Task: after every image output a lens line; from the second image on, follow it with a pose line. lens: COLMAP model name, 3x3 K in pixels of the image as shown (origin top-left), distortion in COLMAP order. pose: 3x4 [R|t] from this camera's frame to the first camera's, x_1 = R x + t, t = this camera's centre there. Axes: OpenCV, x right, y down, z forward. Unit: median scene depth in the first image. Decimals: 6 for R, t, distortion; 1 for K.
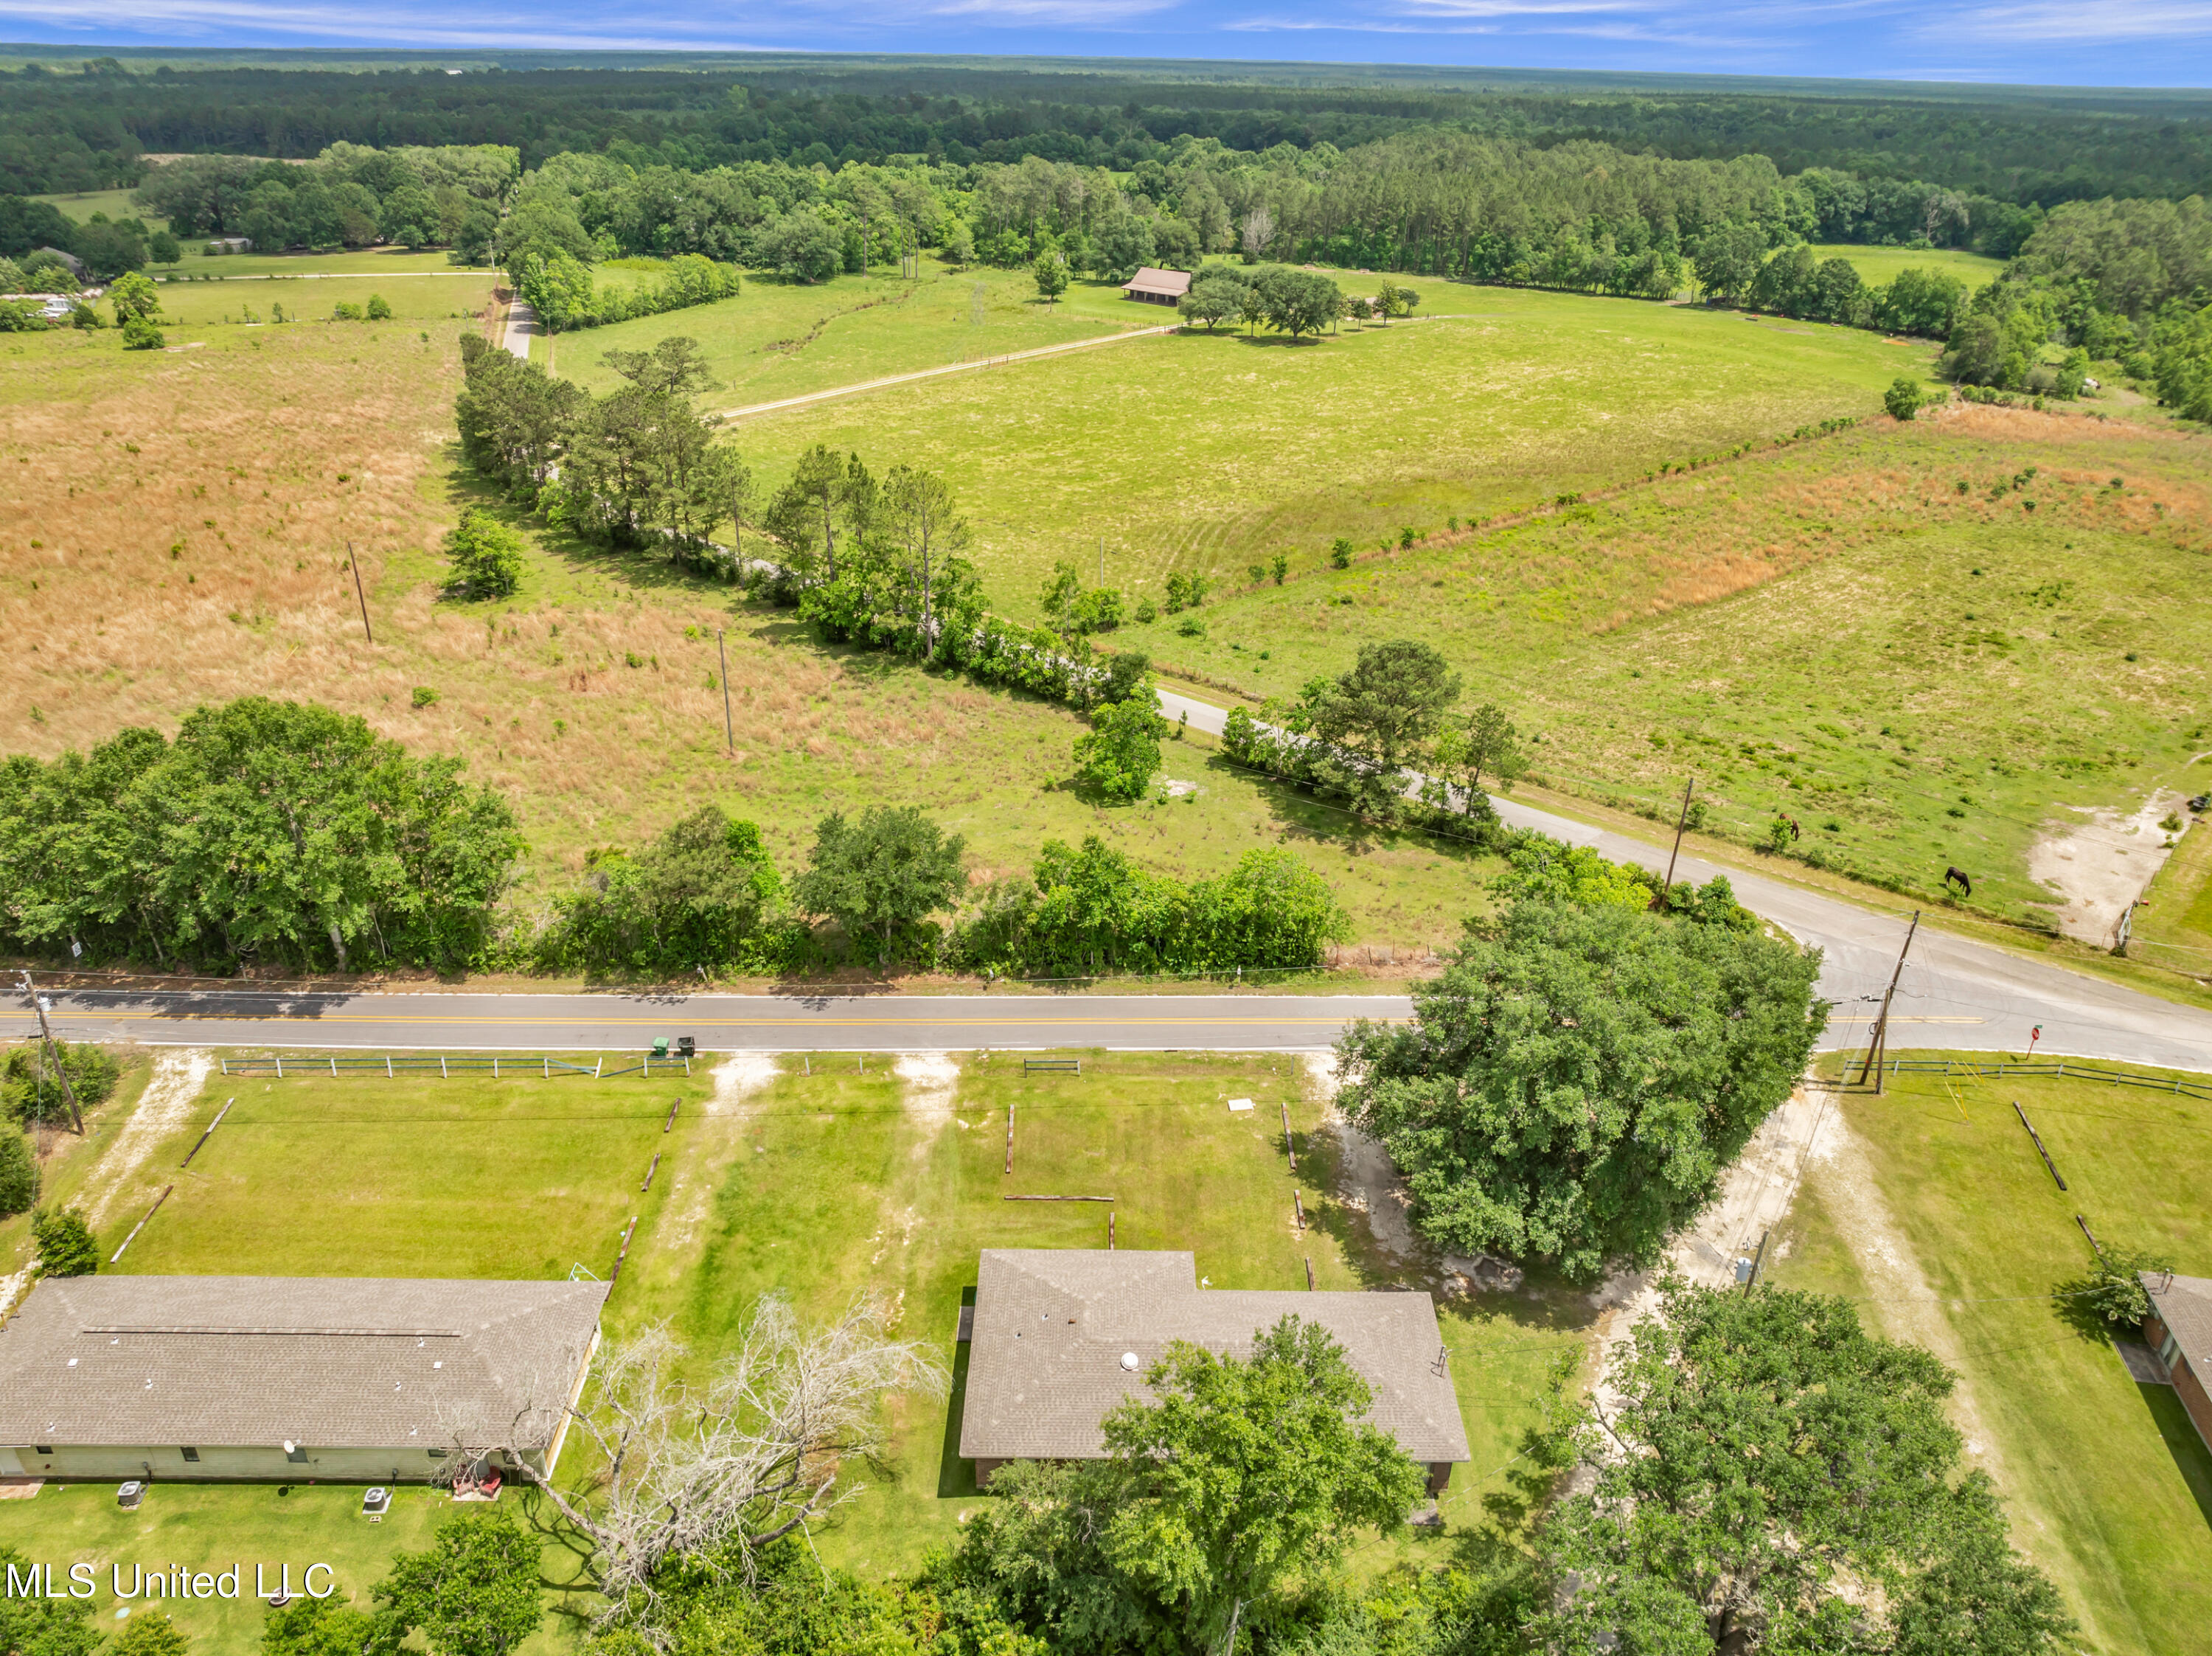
lens RADIAL K [[1560.5, 0, 1109.4], [0, 1560.5, 827.5], [0, 0, 1]] dist [-0.040088, 0.004812]
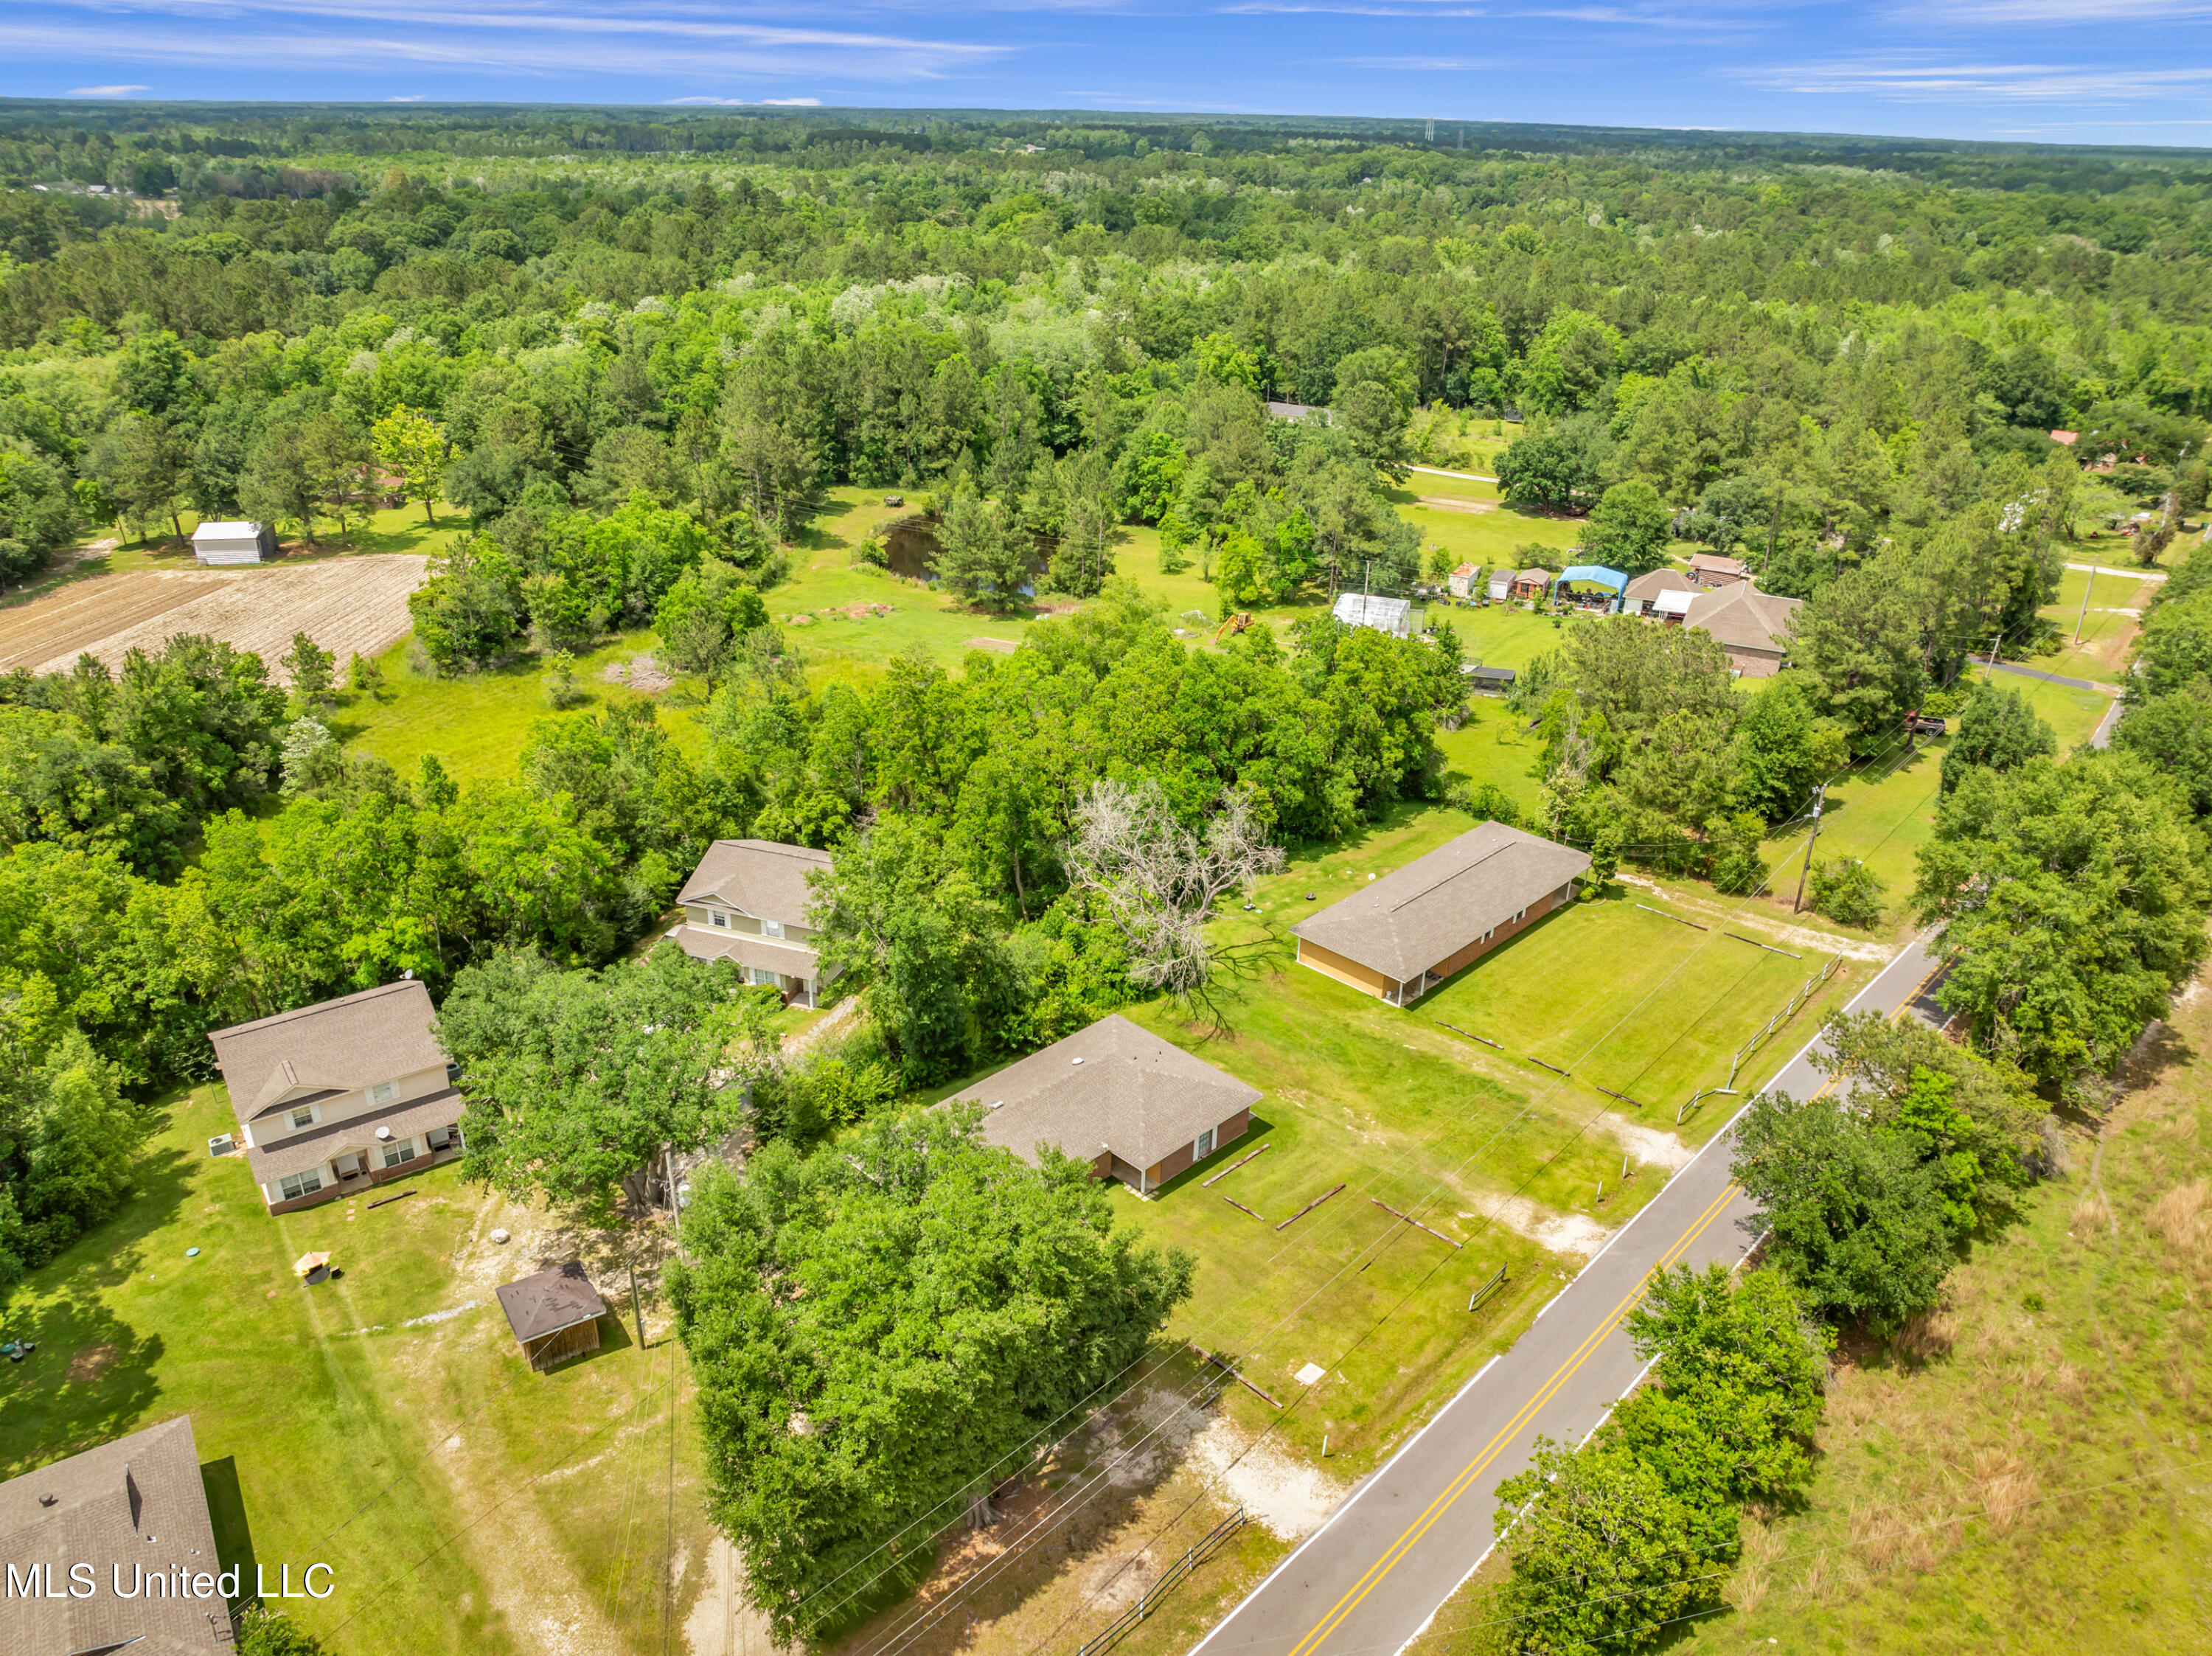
lens RADIAL K [[1560.5, 0, 1109.4], [0, 1560.5, 827.5], [0, 0, 1]] dist [-0.040088, 0.004812]
pose [[-0.706997, 0.270367, -0.653497, 0.332802], [-0.346916, 0.672643, 0.653606, -0.278267], [0.616283, 0.688805, -0.381762, 0.564849]]
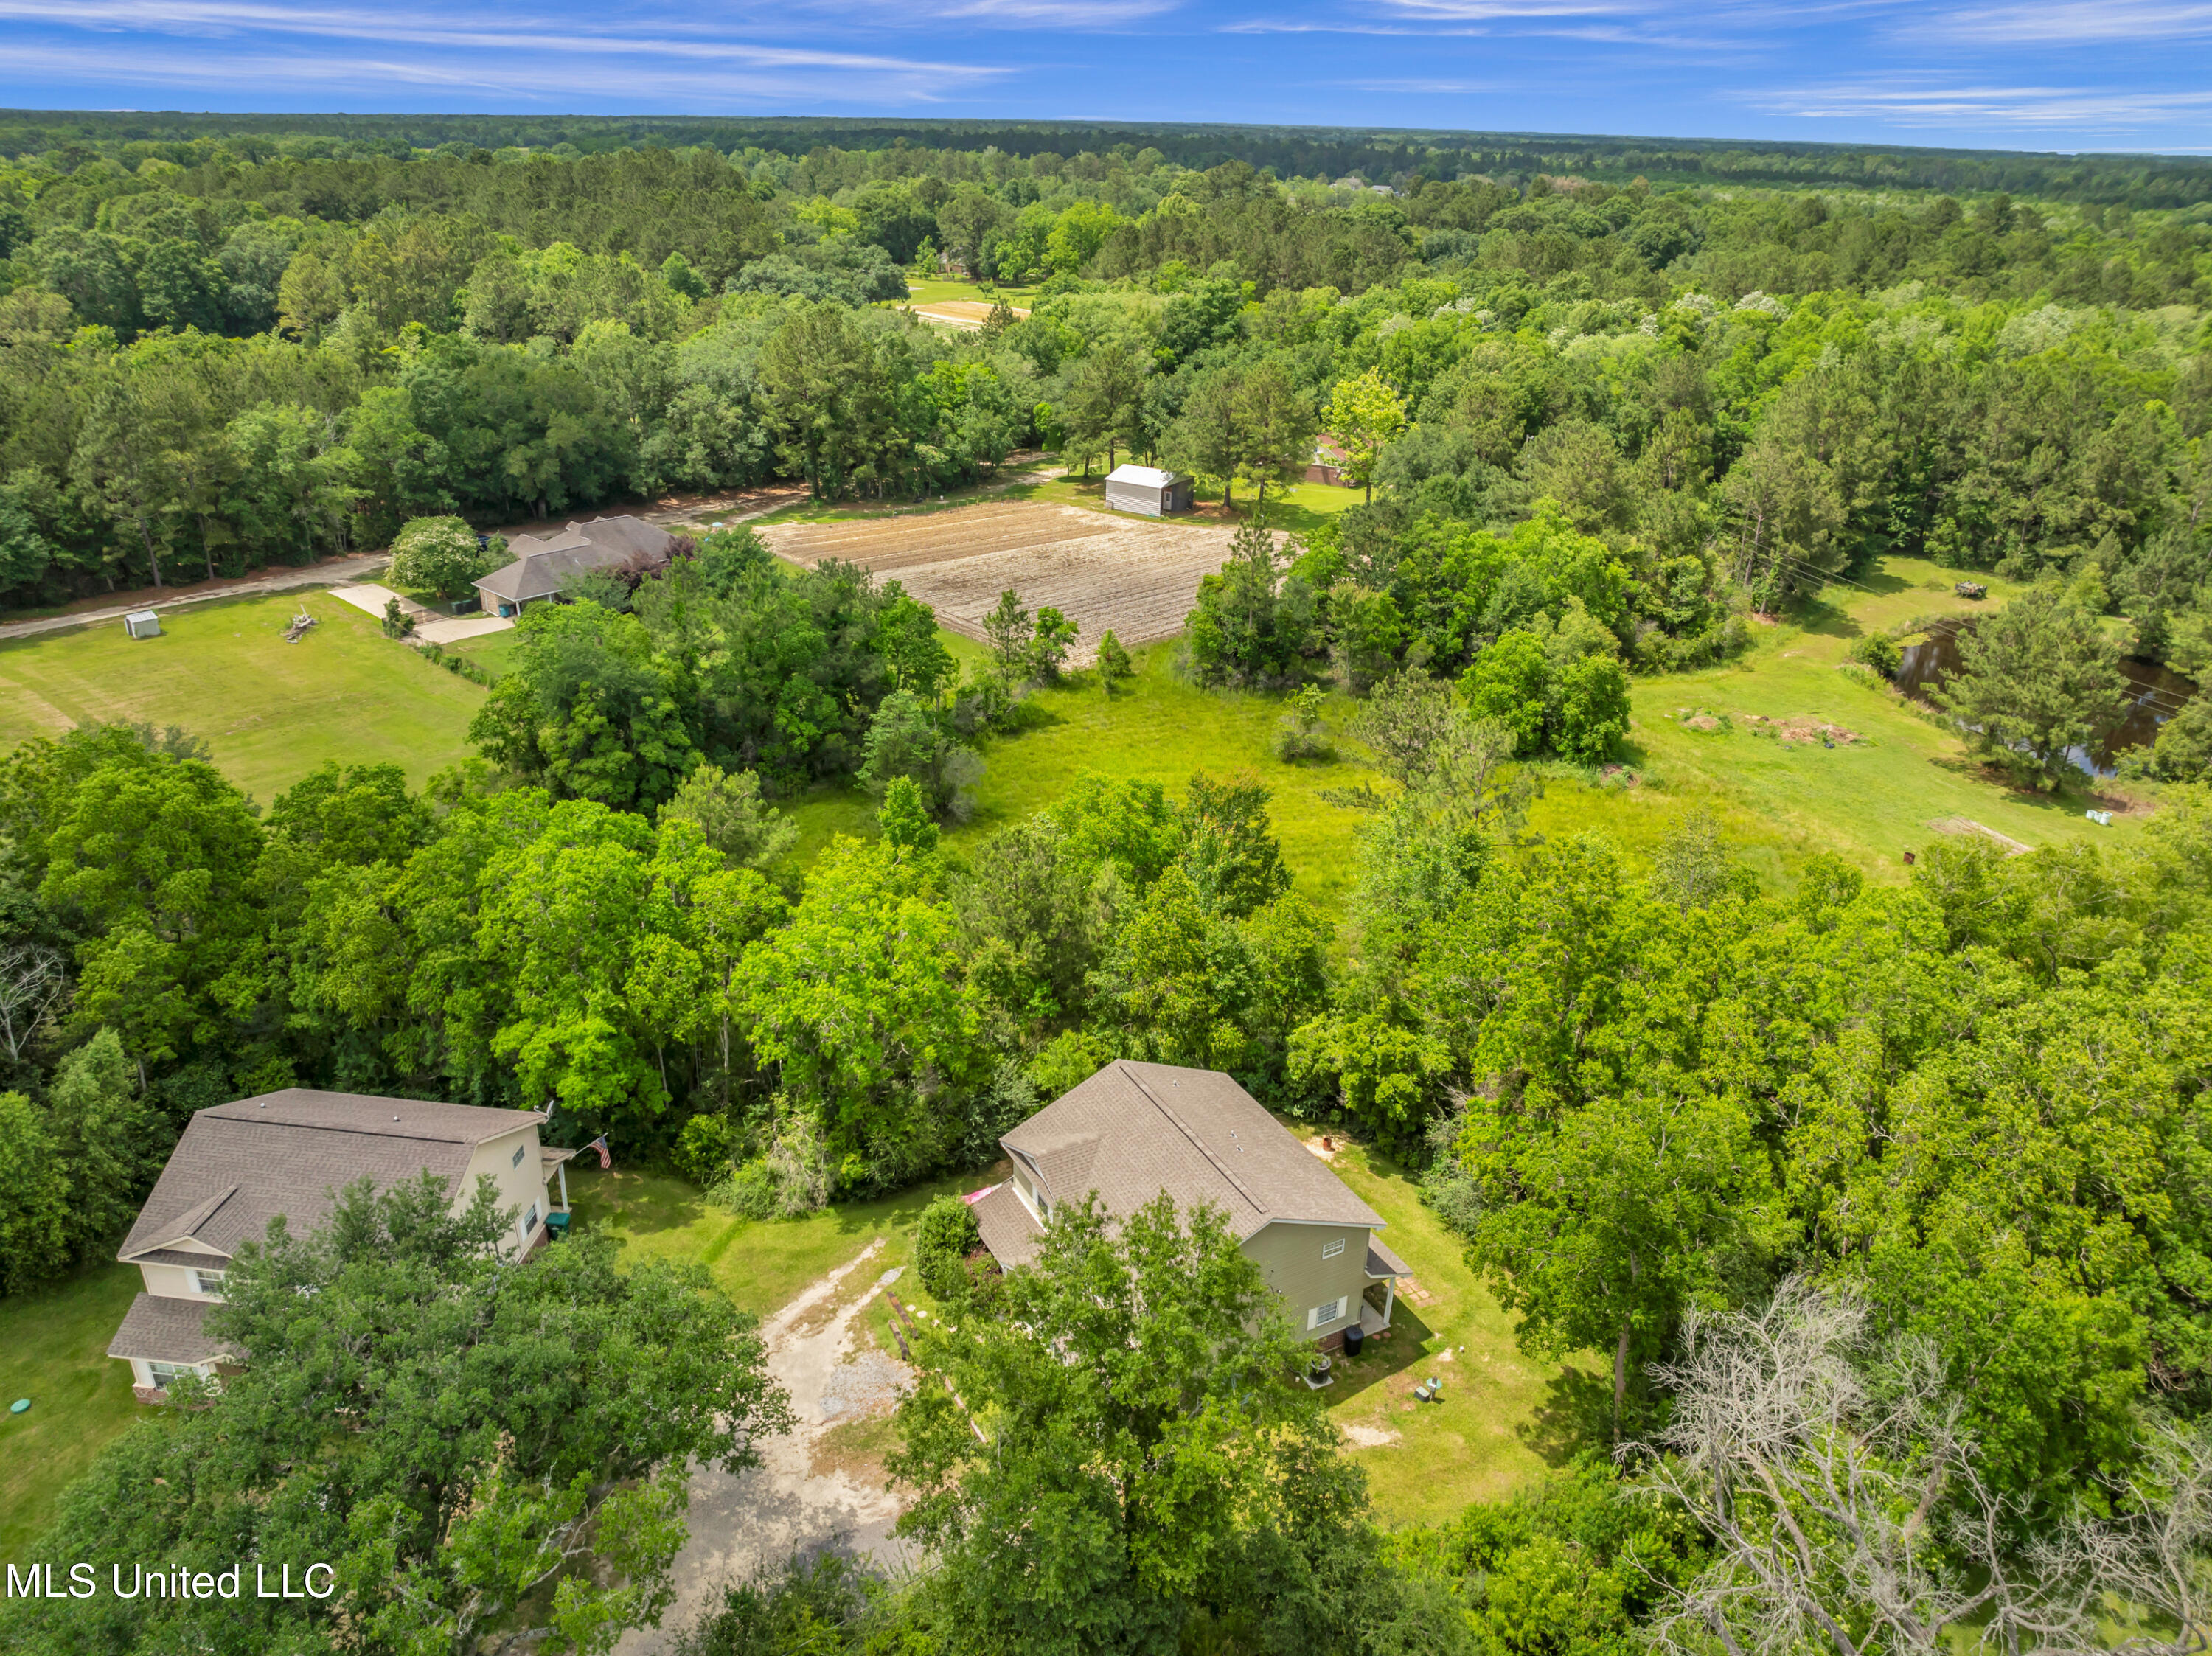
lens RADIAL K [[1560.5, 0, 1109.4], [0, 1560.5, 827.5], [0, 0, 1]] dist [-0.040088, 0.004812]
pose [[-0.998535, -0.016852, -0.051427, 0.044674], [-0.050720, 0.622849, 0.780696, -0.117004], [0.018875, 0.782160, -0.622791, 0.406323]]
